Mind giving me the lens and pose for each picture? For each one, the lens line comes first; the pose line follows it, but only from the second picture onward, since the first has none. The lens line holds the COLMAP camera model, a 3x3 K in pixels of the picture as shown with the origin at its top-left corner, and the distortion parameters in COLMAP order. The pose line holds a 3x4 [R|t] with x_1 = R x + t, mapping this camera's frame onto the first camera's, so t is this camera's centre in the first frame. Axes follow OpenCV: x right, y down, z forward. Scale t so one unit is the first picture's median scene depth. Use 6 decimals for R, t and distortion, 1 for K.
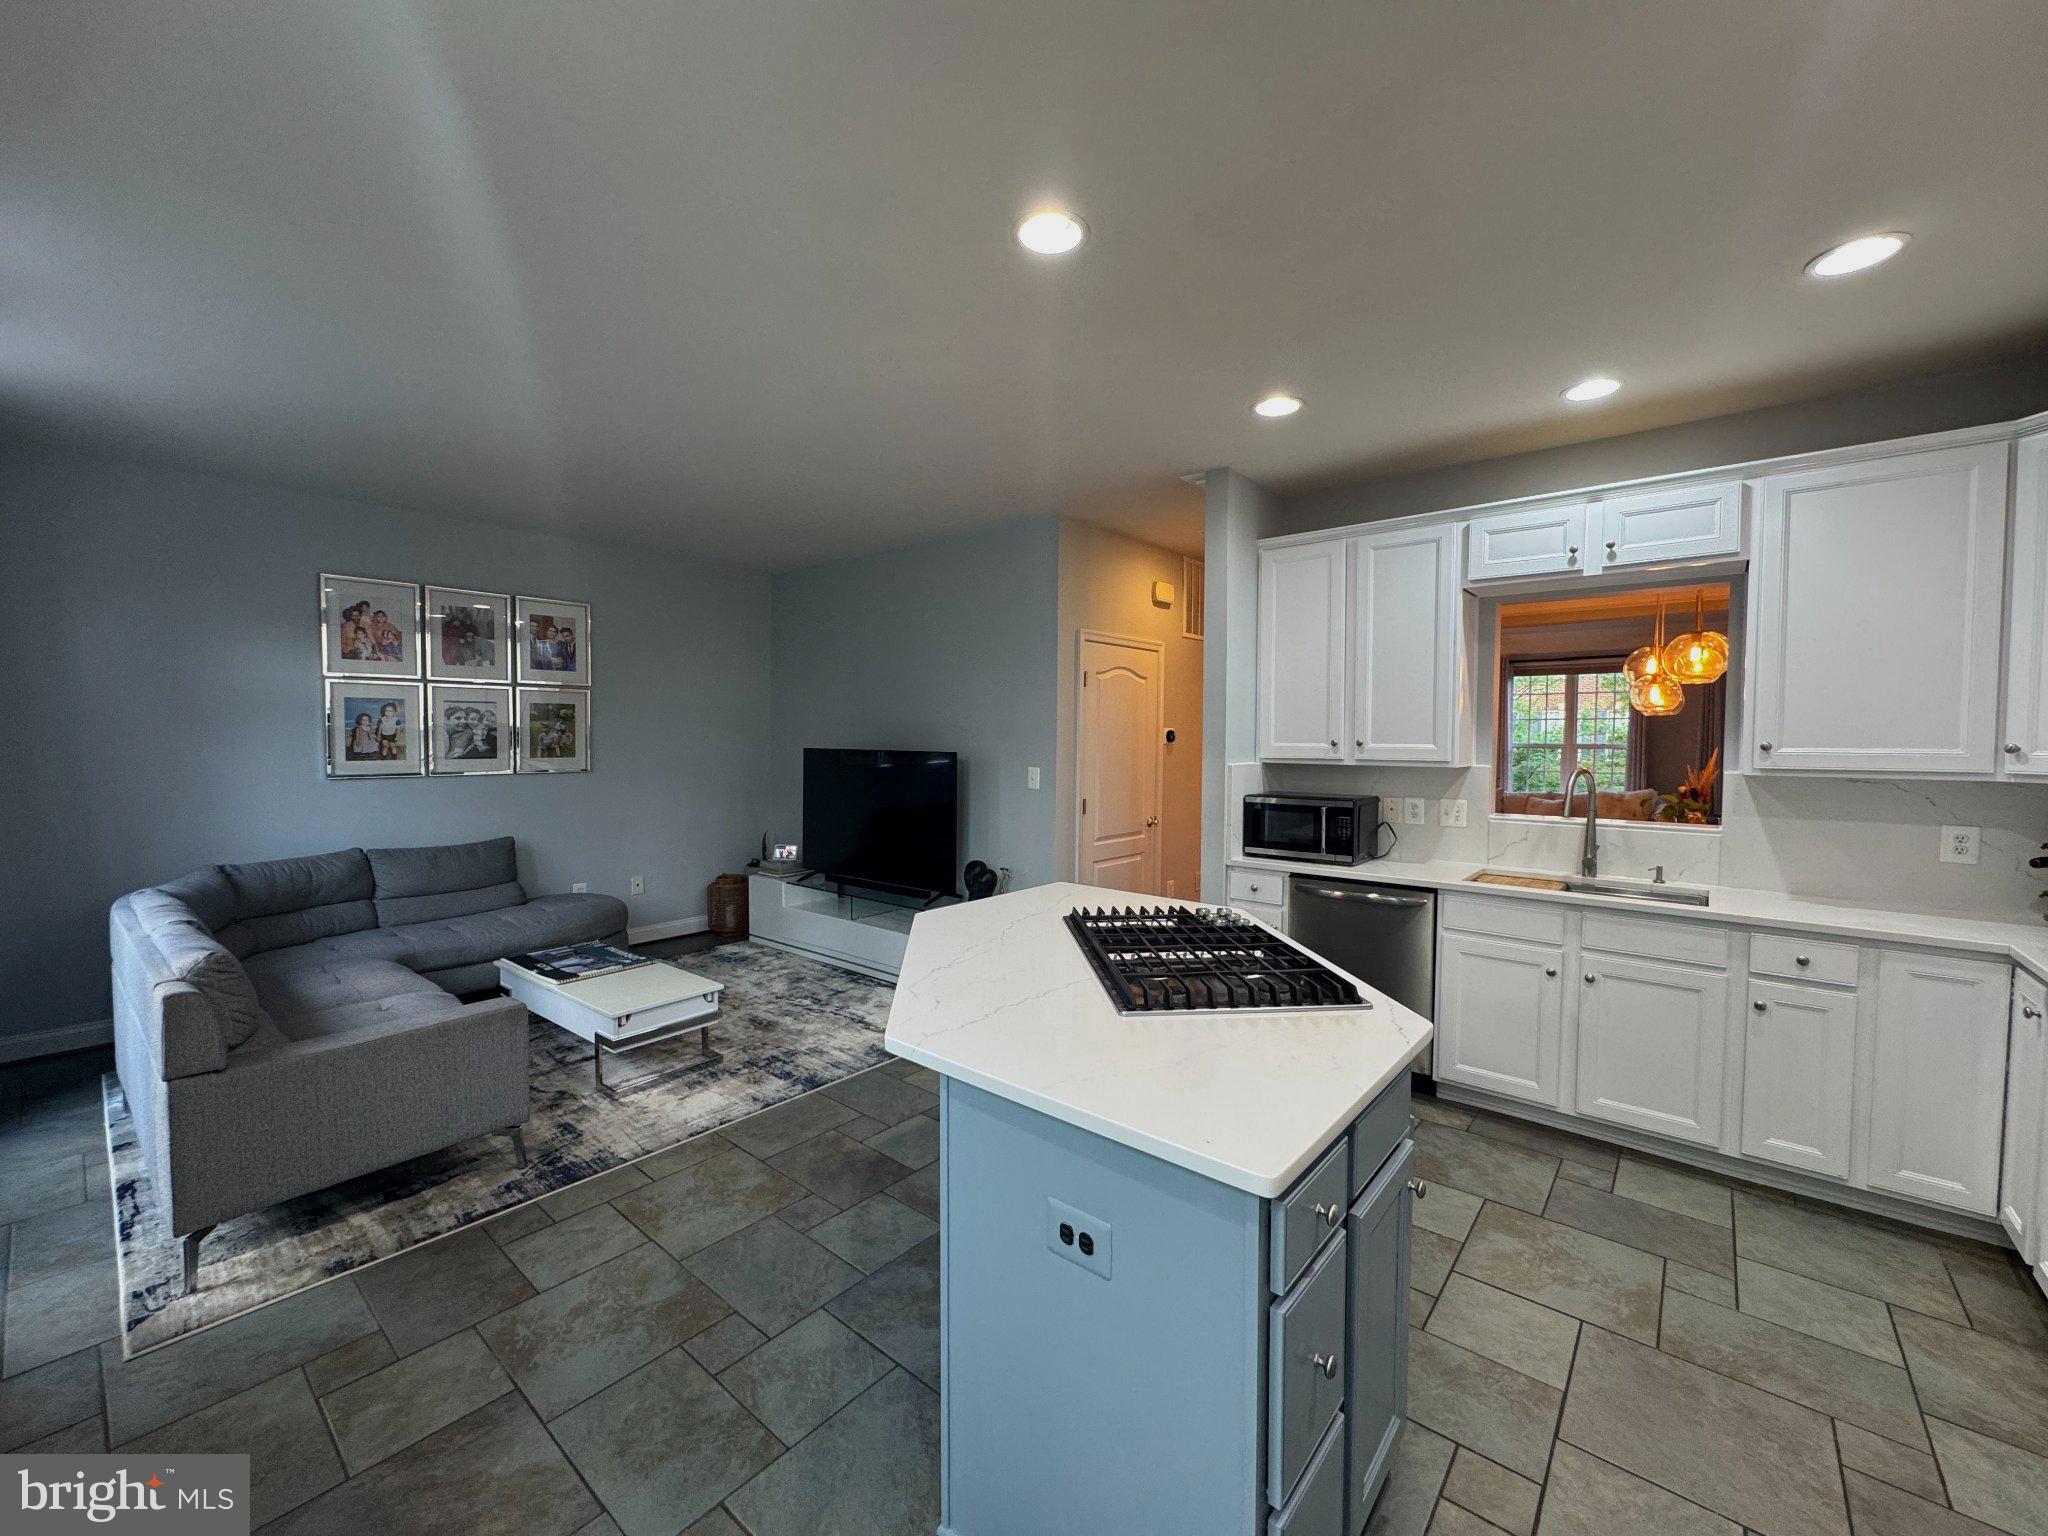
lens RADIAL K [[817.9, 0, 1024.0], [0, 817.9, 768.0], [0, 0, 1]] dist [-0.000143, -0.000138]
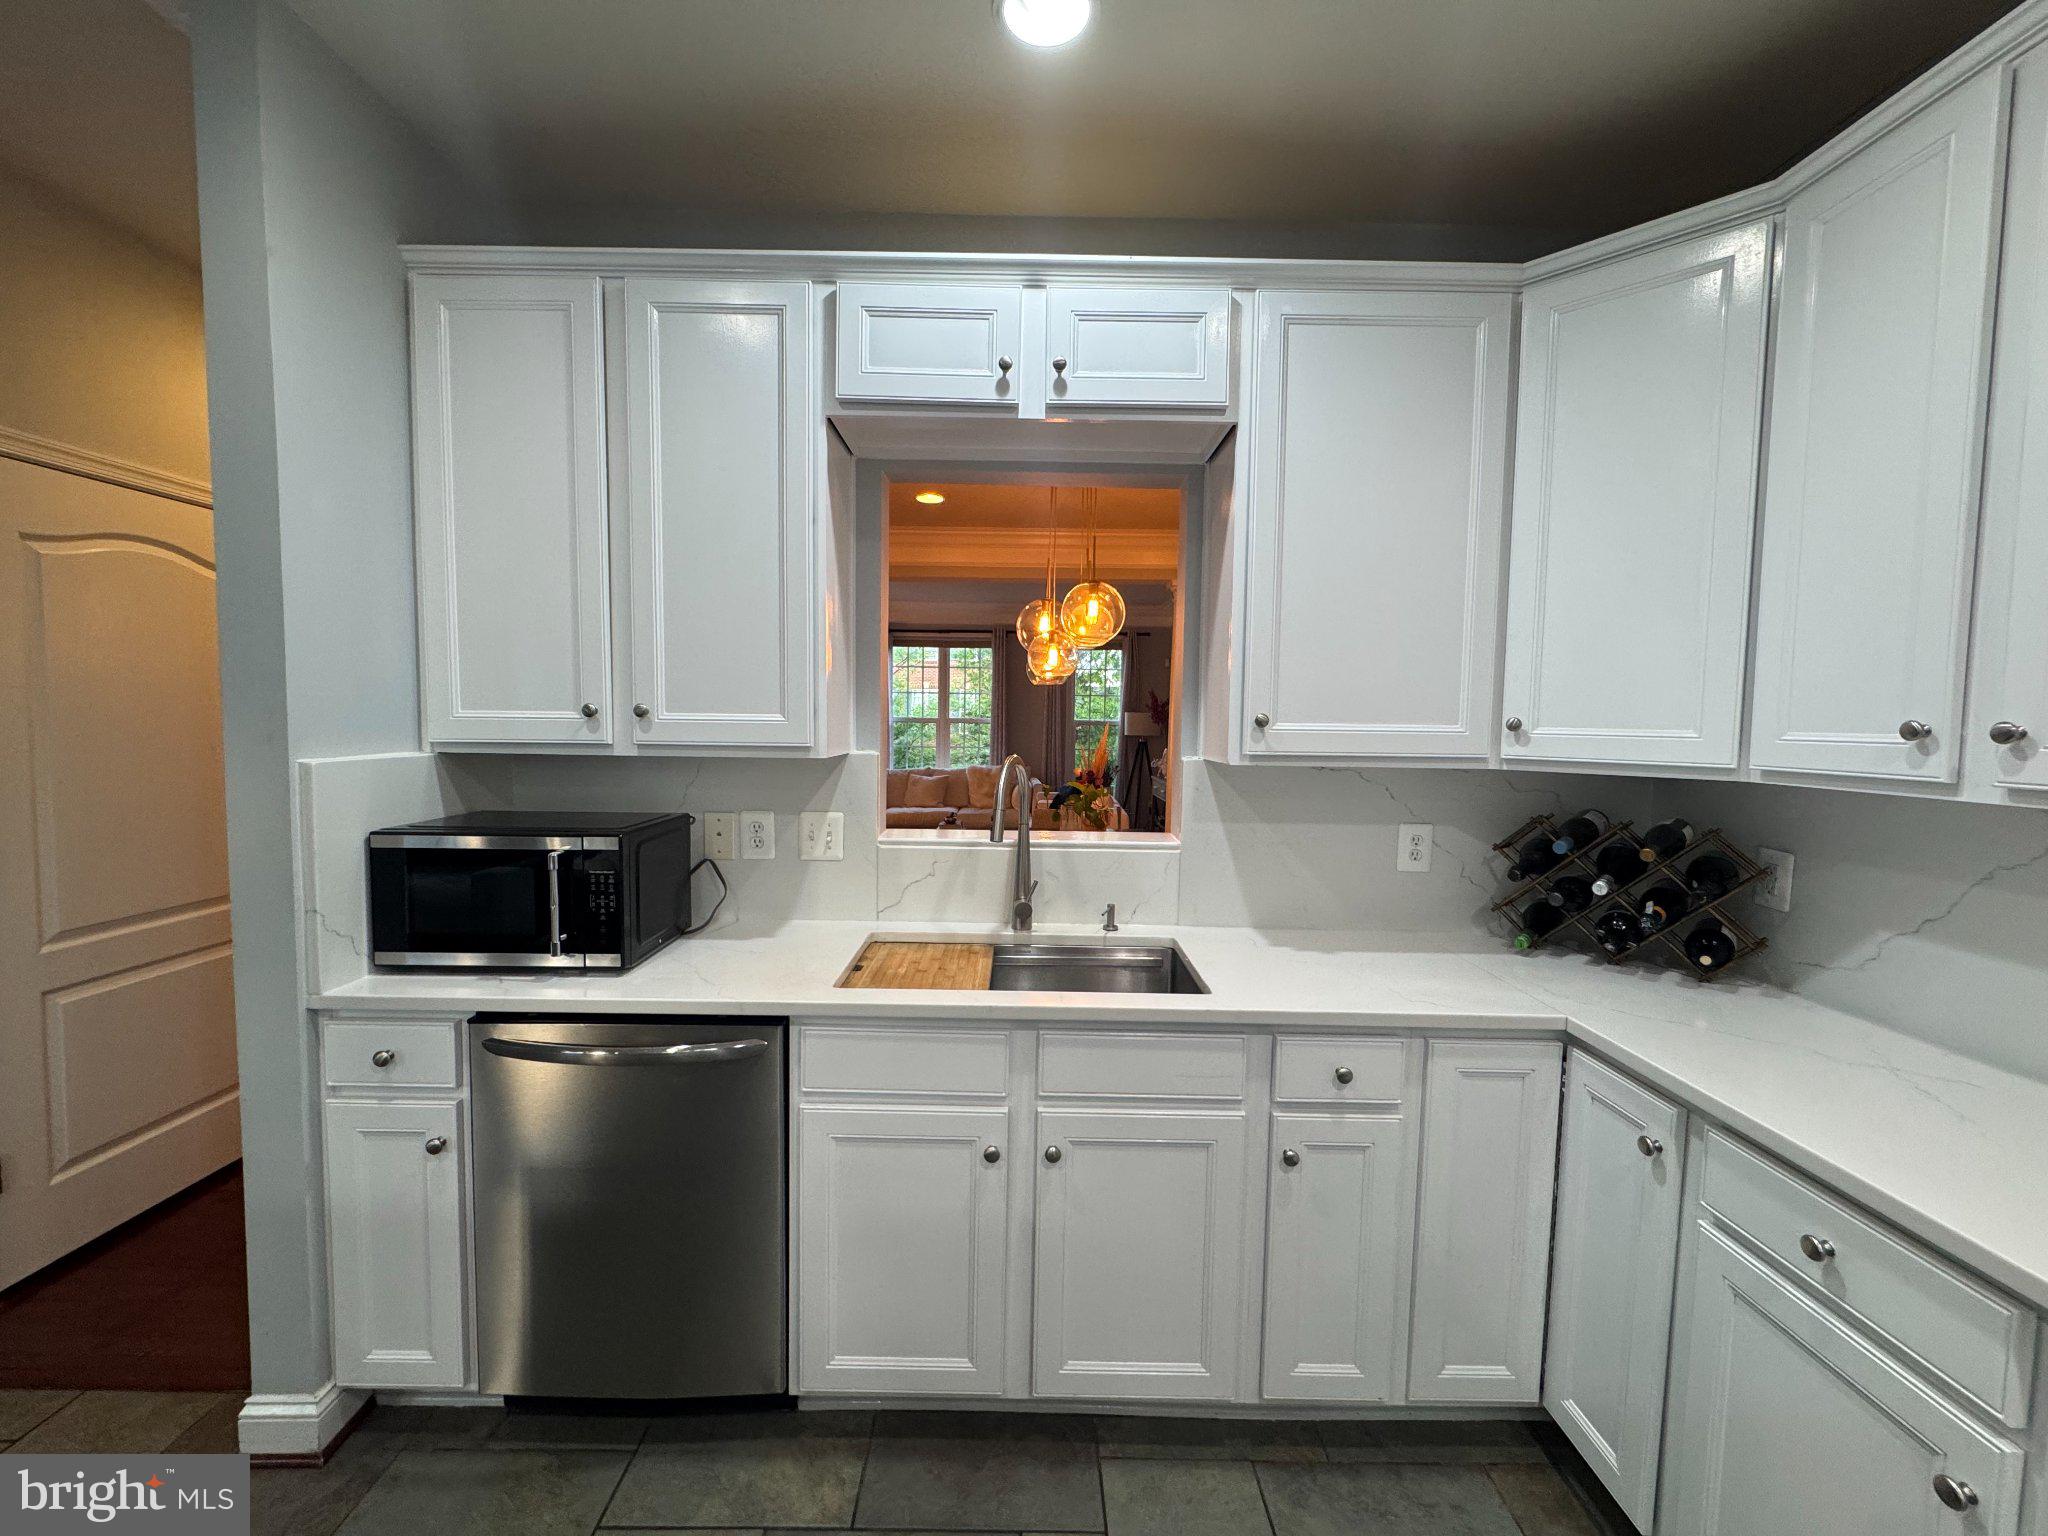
lens RADIAL K [[820.4, 0, 1024.0], [0, 820.4, 768.0], [0, 0, 1]] dist [-0.001609, 0.000055]
pose [[0.762762, -0.032542, 0.645861, 0.287350], [0.012422, 0.999286, 0.035678, -0.011675], [-0.646561, -0.019191, 0.762621, 0.514704]]
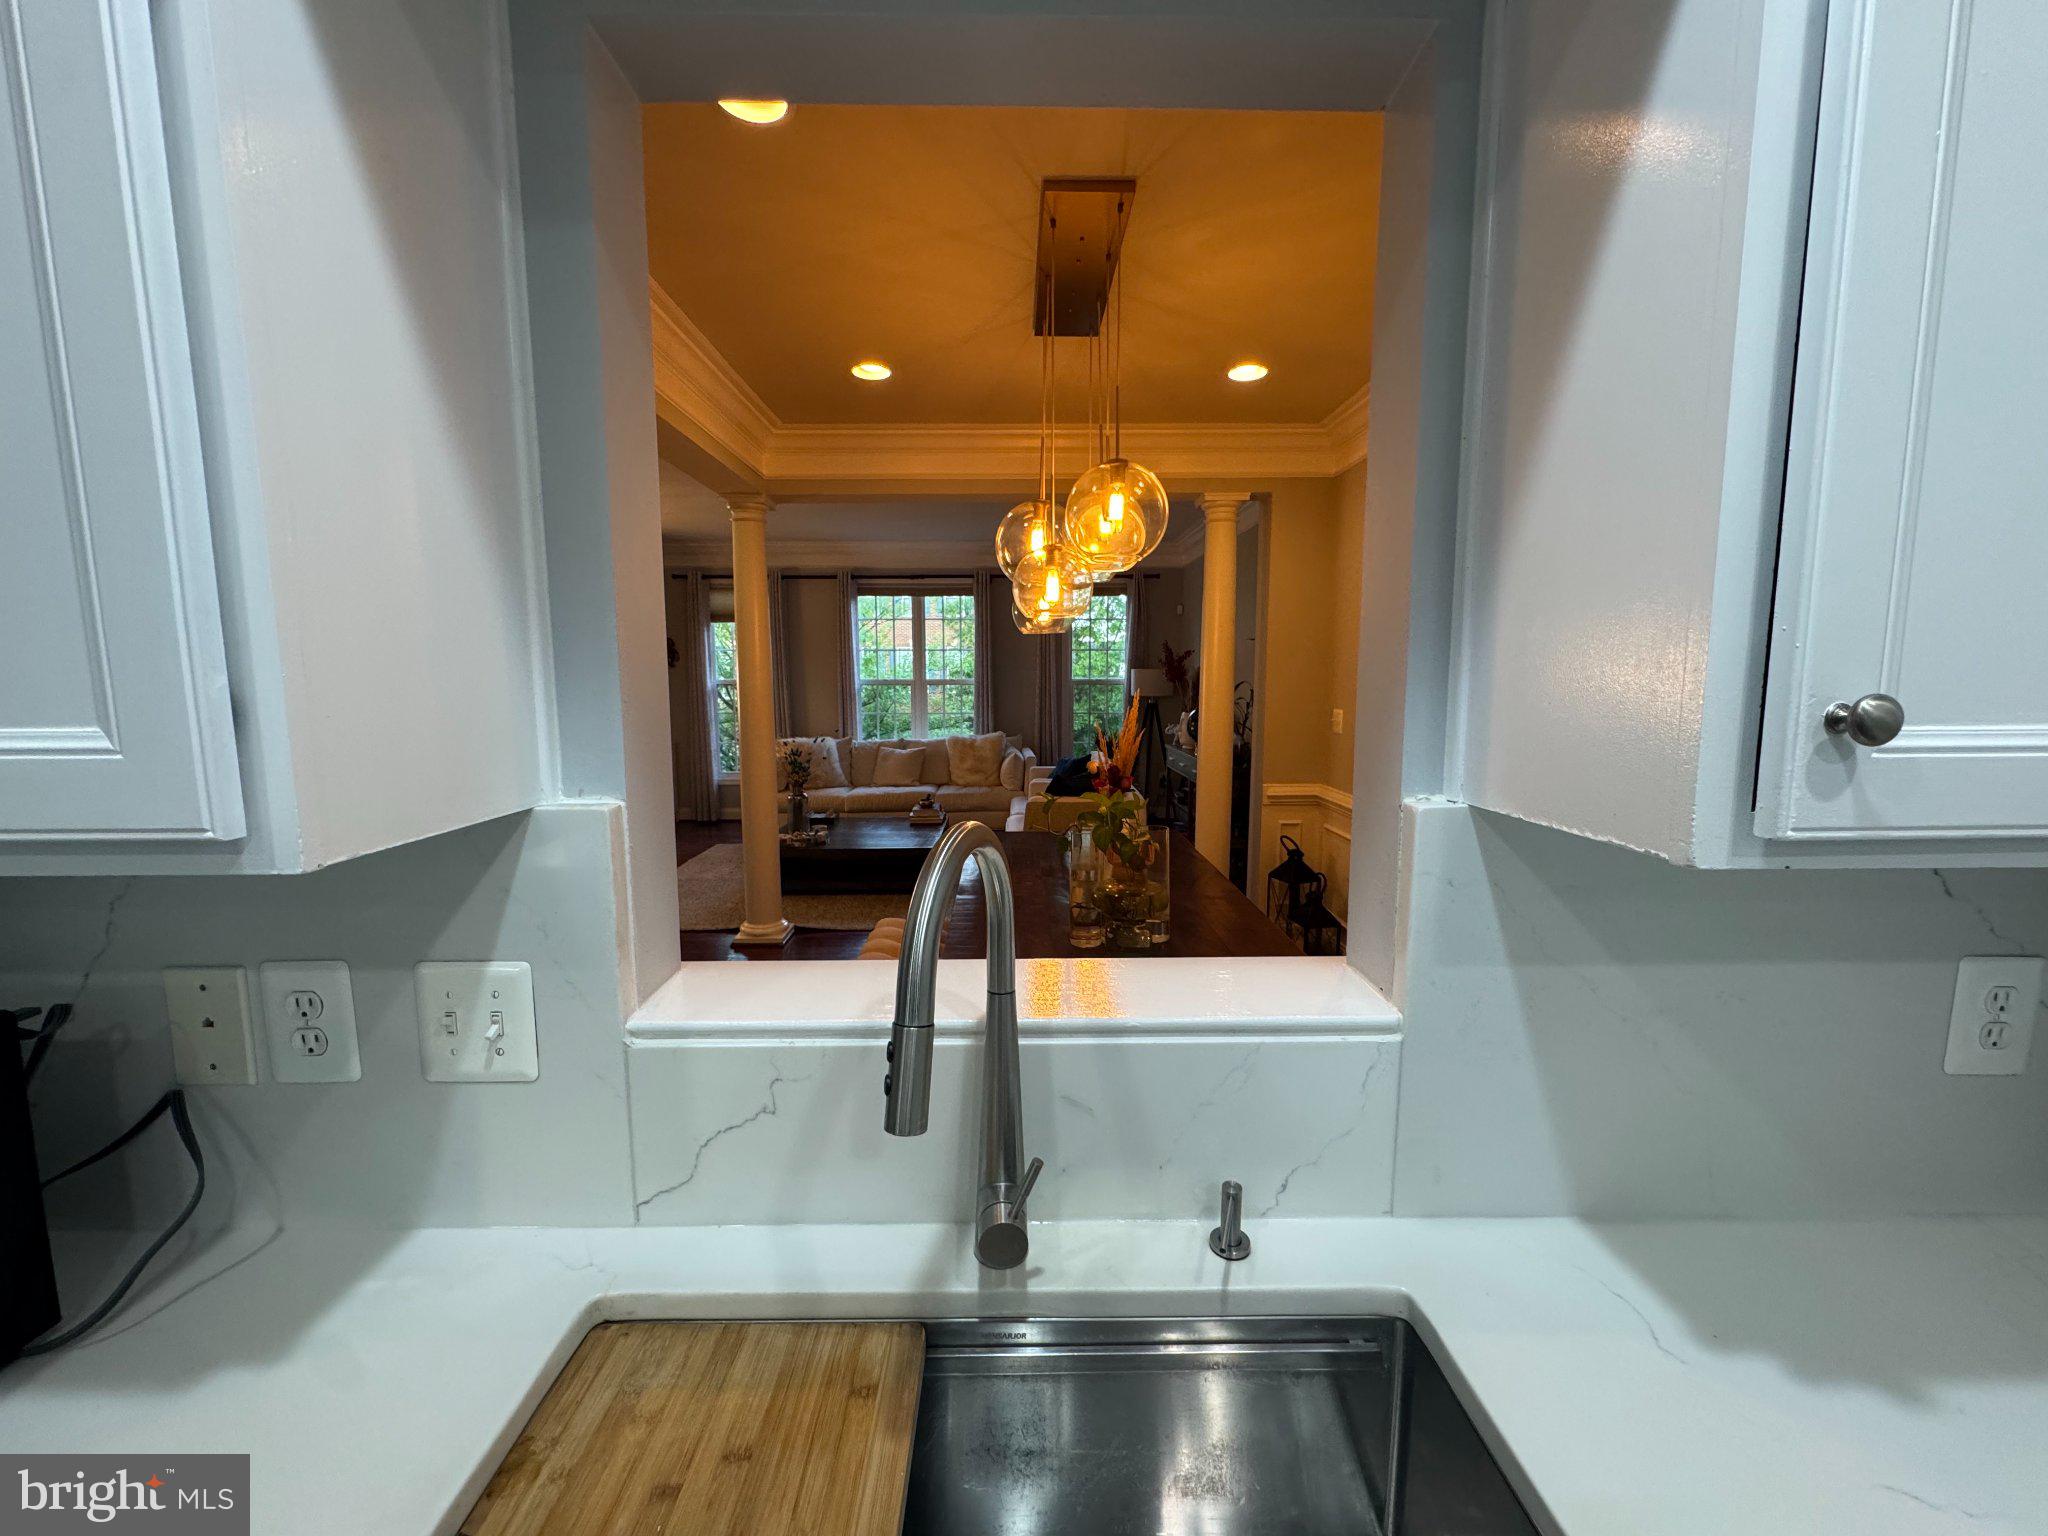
lens RADIAL K [[820.4, 0, 1024.0], [0, 820.4, 768.0], [0, 0, 1]] dist [-0.001609, 0.000055]
pose [[0.755496, -0.080797, 0.650152, 0.538703], [0.030601, 0.995635, 0.088173, -0.029704], [-0.654438, -0.046719, 0.754671, 0.802831]]
